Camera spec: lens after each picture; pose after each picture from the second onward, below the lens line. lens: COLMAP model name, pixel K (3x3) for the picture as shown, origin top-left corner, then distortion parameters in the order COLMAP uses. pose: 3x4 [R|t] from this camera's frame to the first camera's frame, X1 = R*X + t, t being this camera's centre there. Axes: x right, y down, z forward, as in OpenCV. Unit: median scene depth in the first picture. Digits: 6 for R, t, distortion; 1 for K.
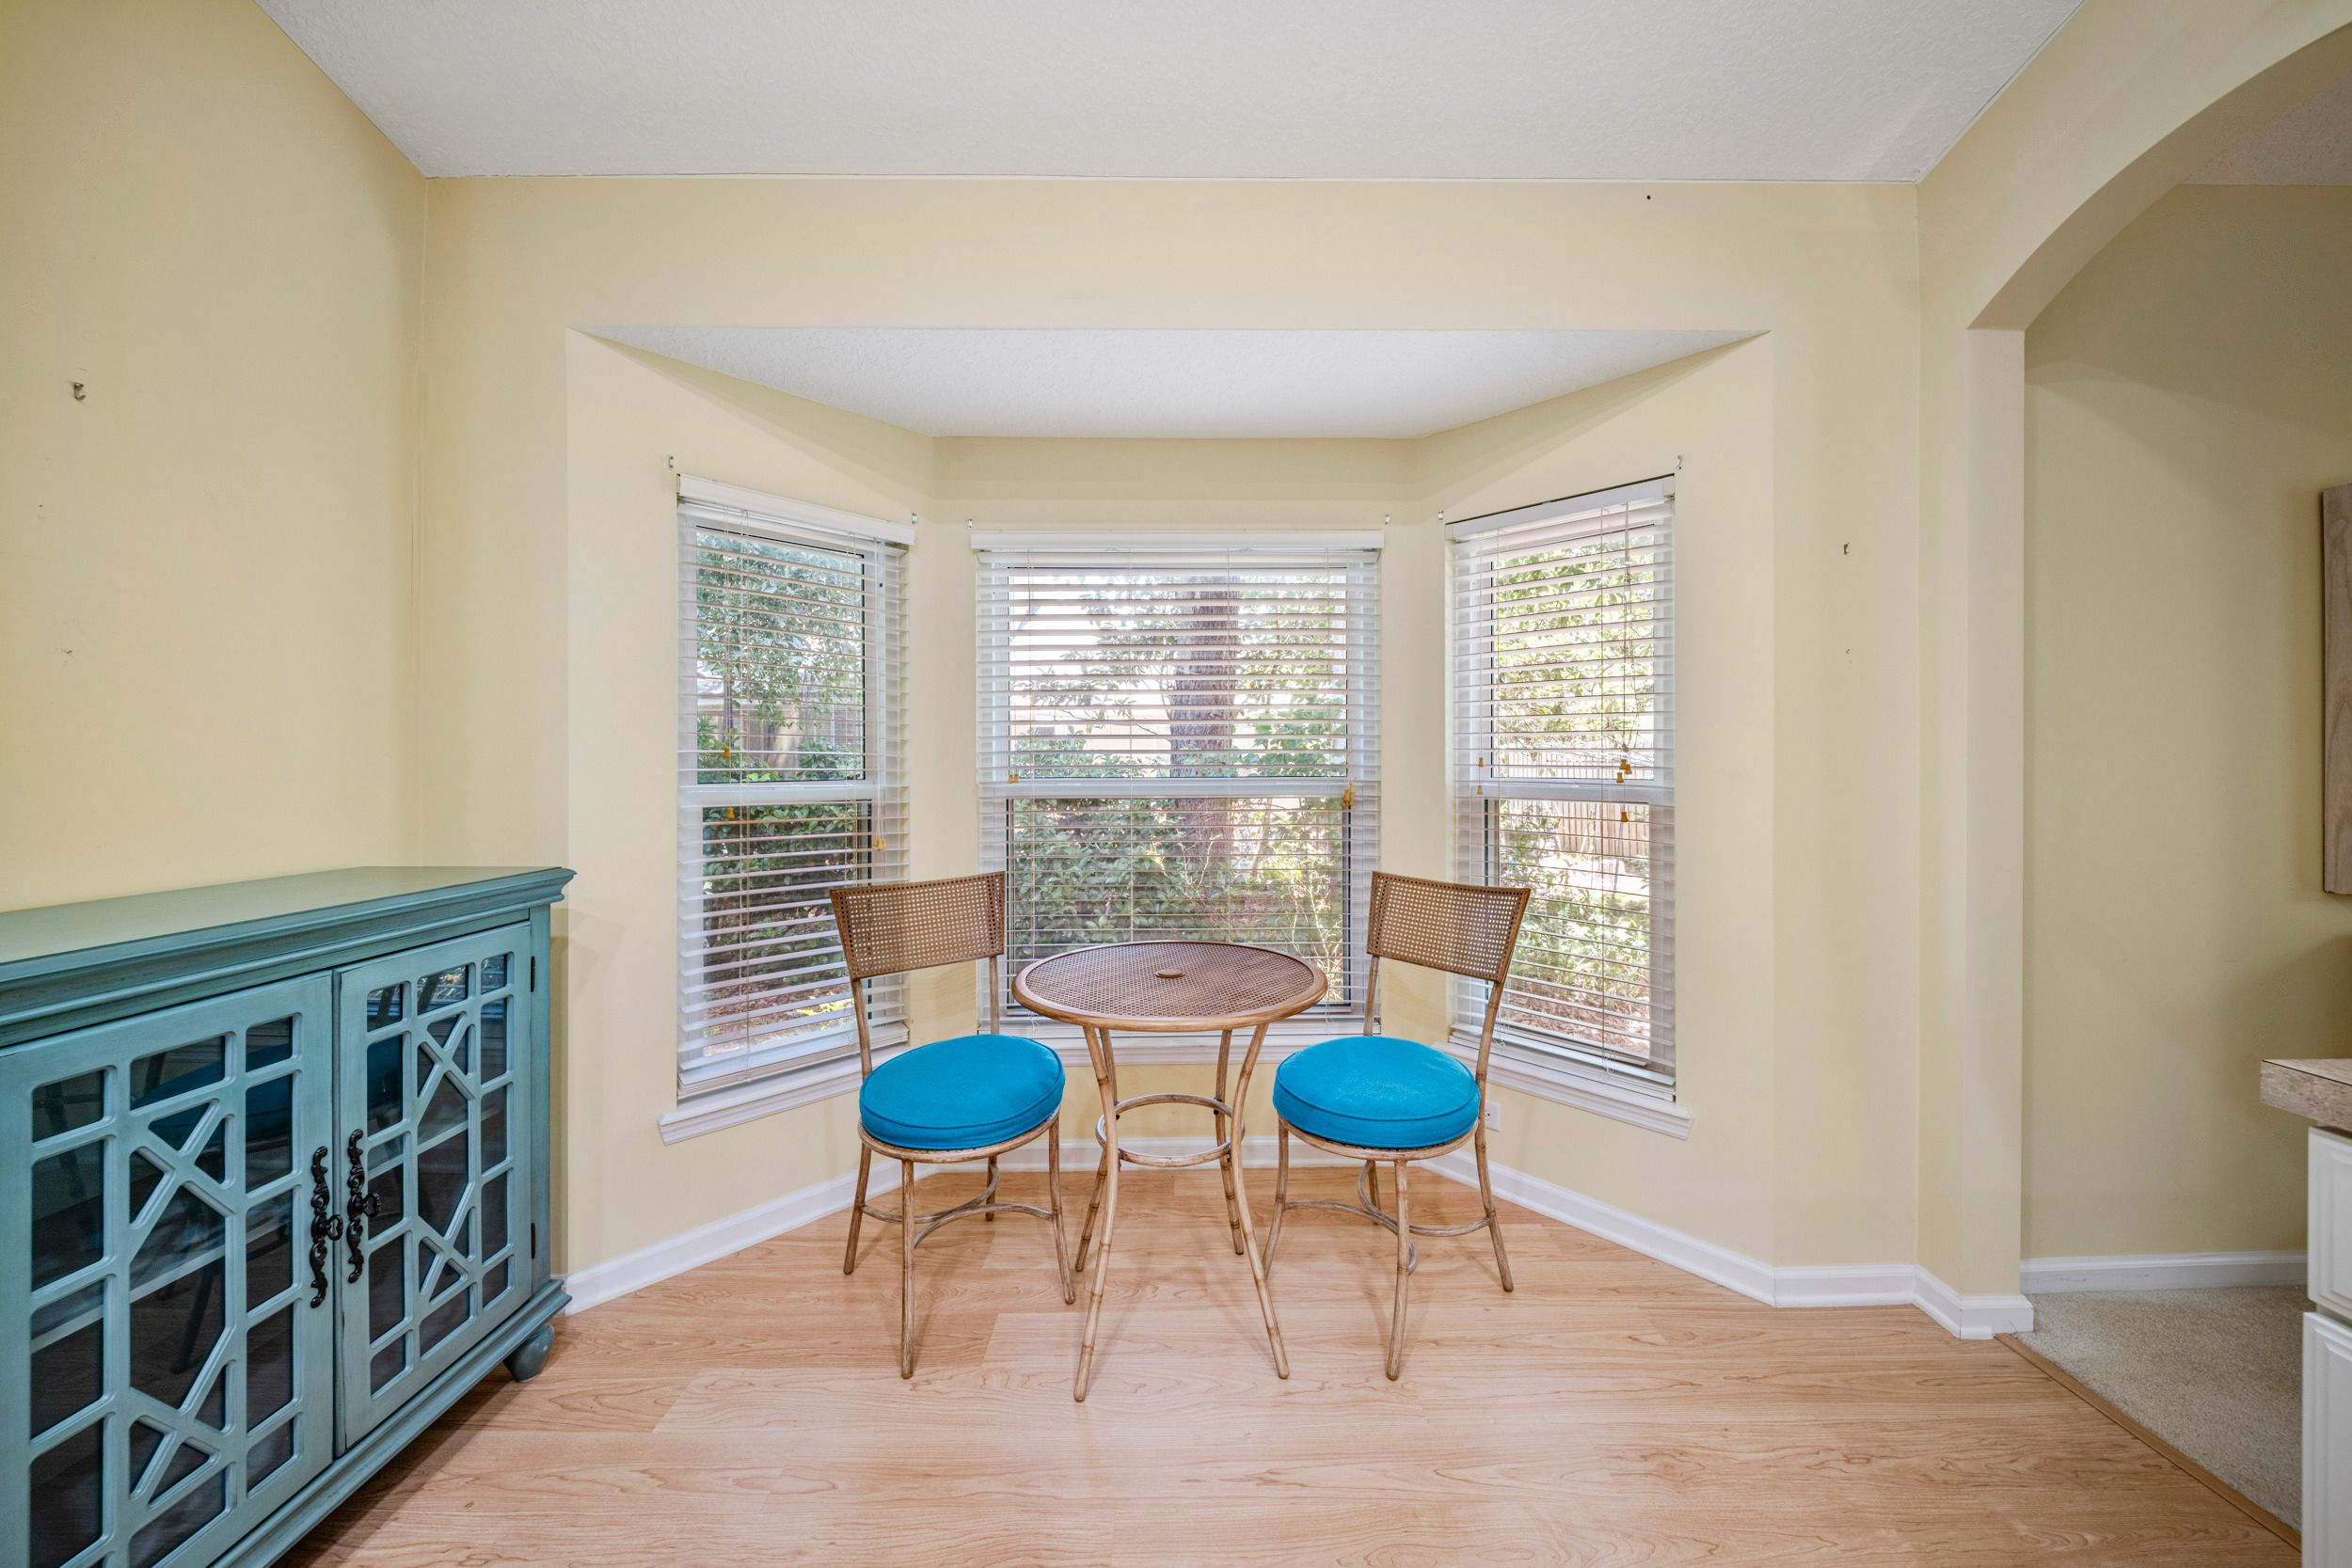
lens RADIAL K [[837.2, 0, 1173.7], [0, 837.2, 770.4], [0, 0, 1]] dist [0.002364, 0.000183]
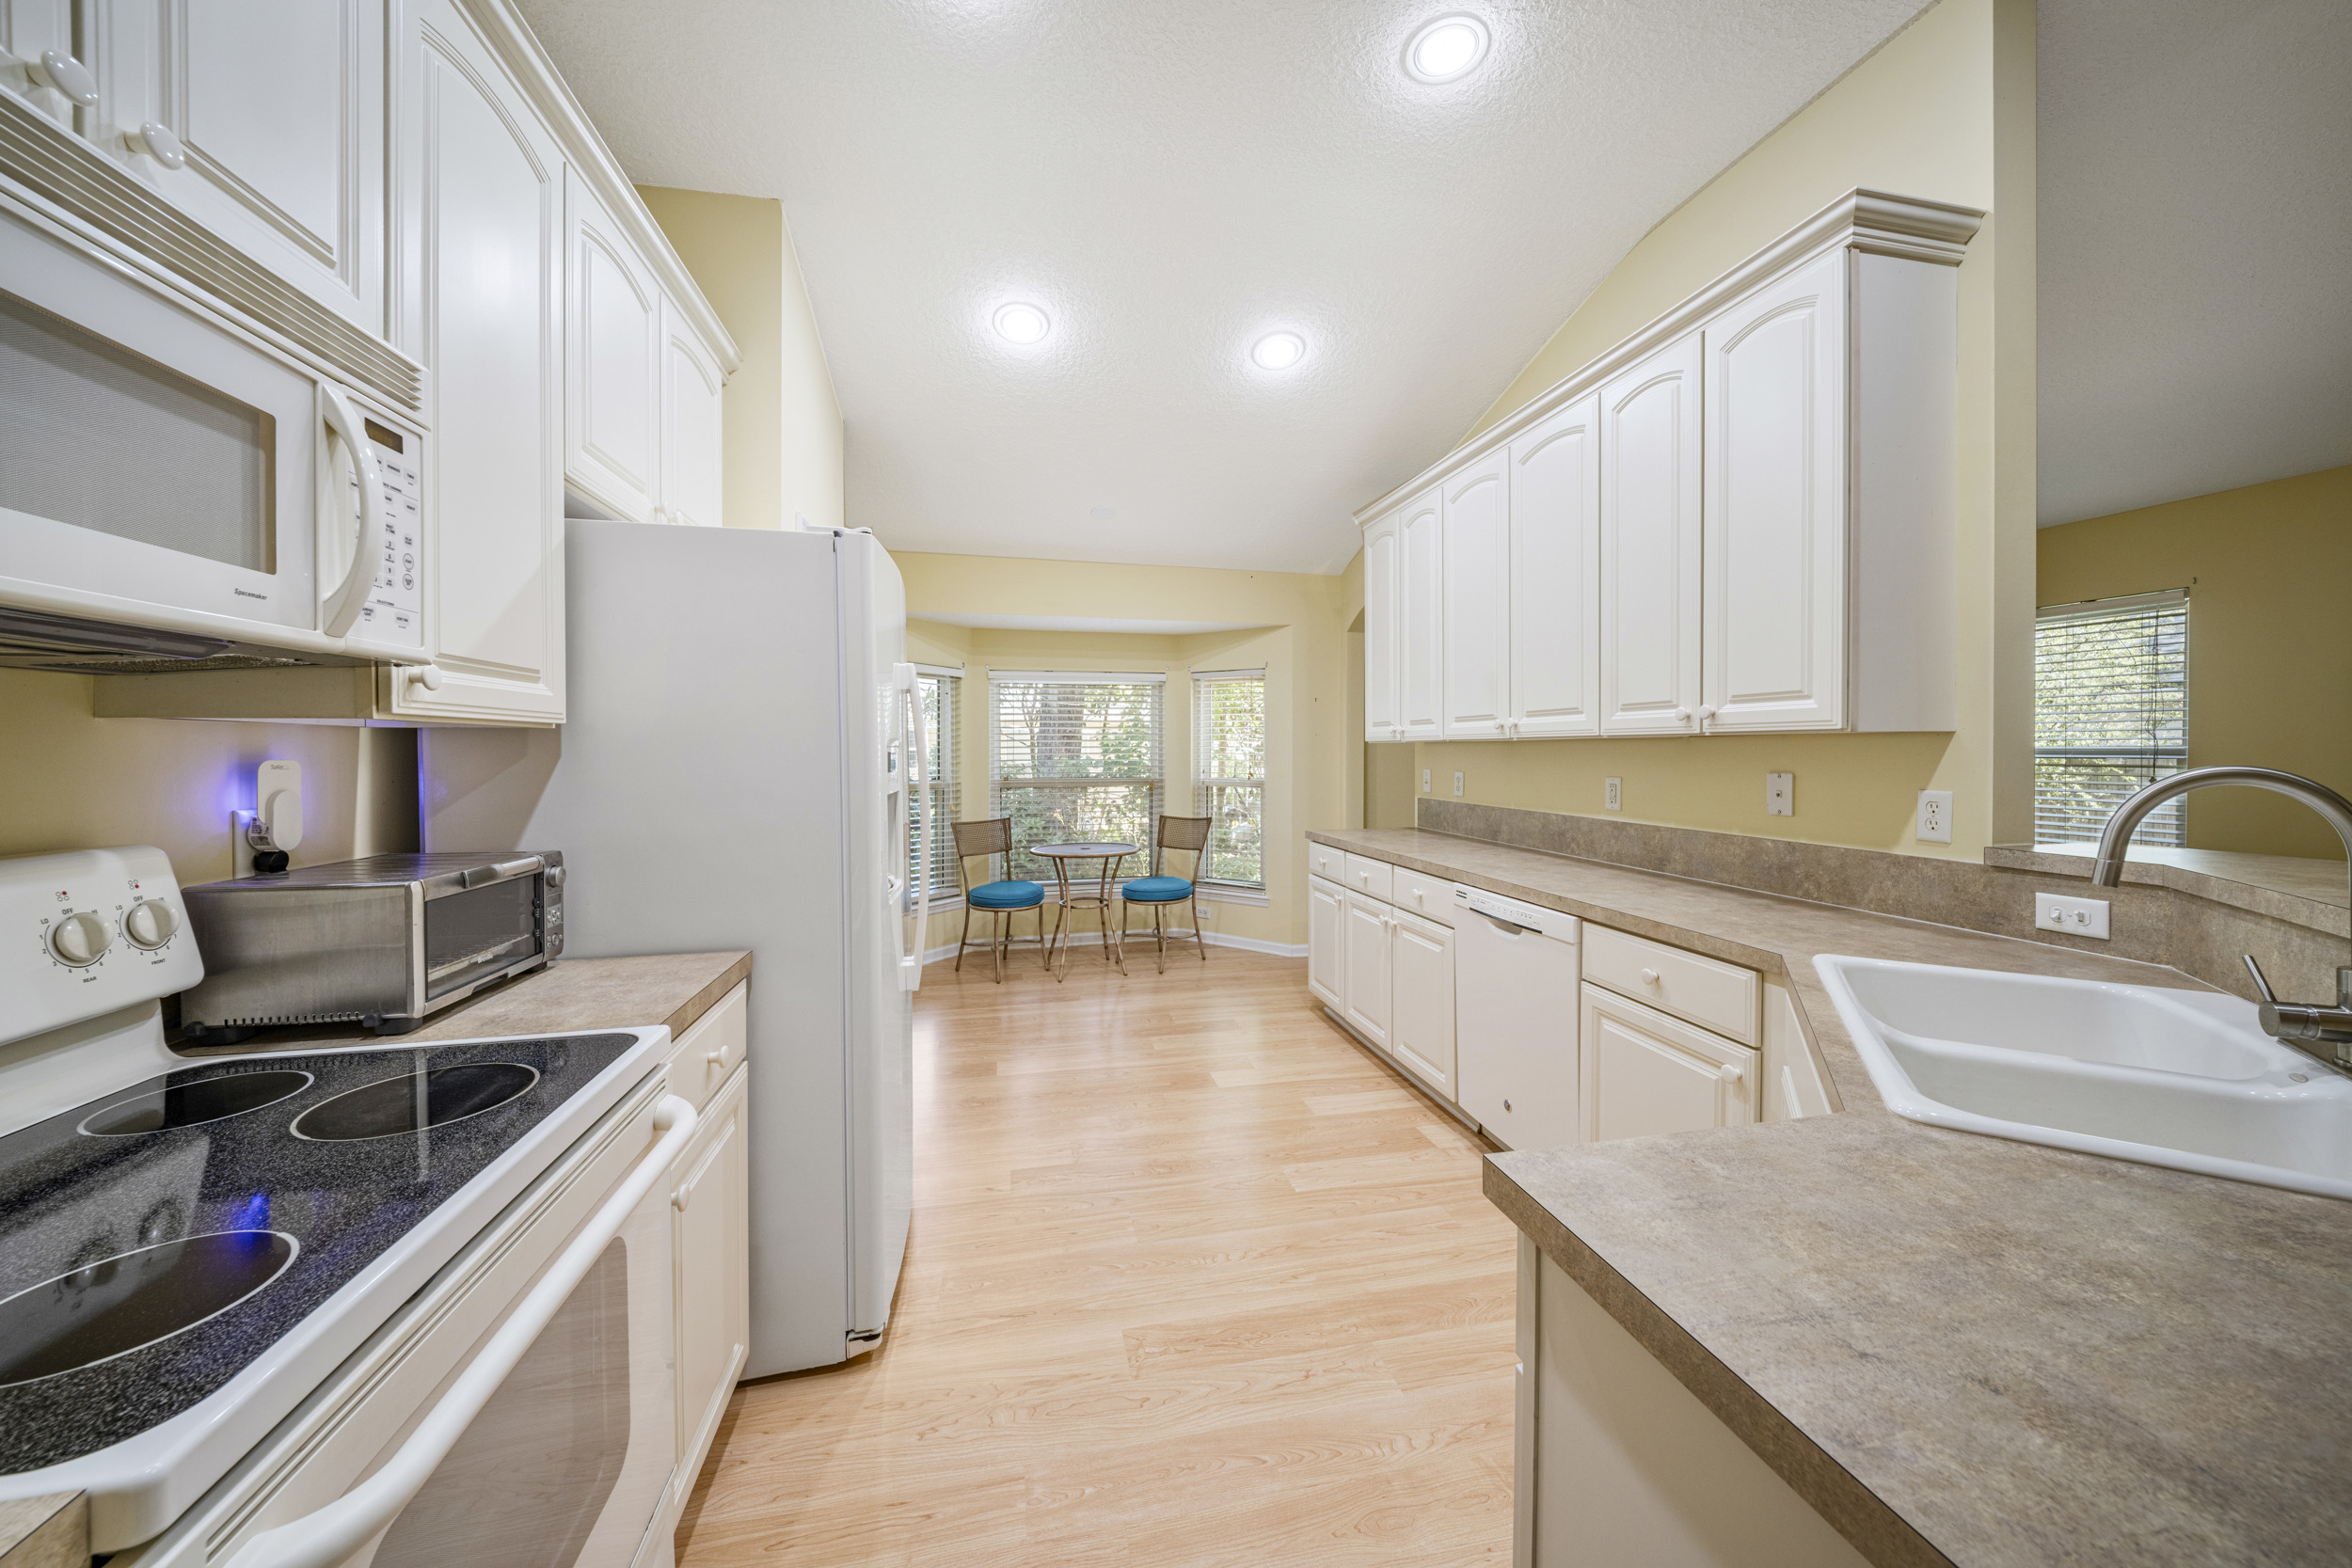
lens RADIAL K [[837.2, 0, 1175.6], [0, 837.2, 771.1], [0, 0, 1]] dist [0.002364, 0.000183]
pose [[0.976892, 0.005872, 0.213653, -0.266373], [-0.007427, 0.999951, 0.006478, -0.030023], [-0.213604, -0.007915, 0.976888, -1.531422]]
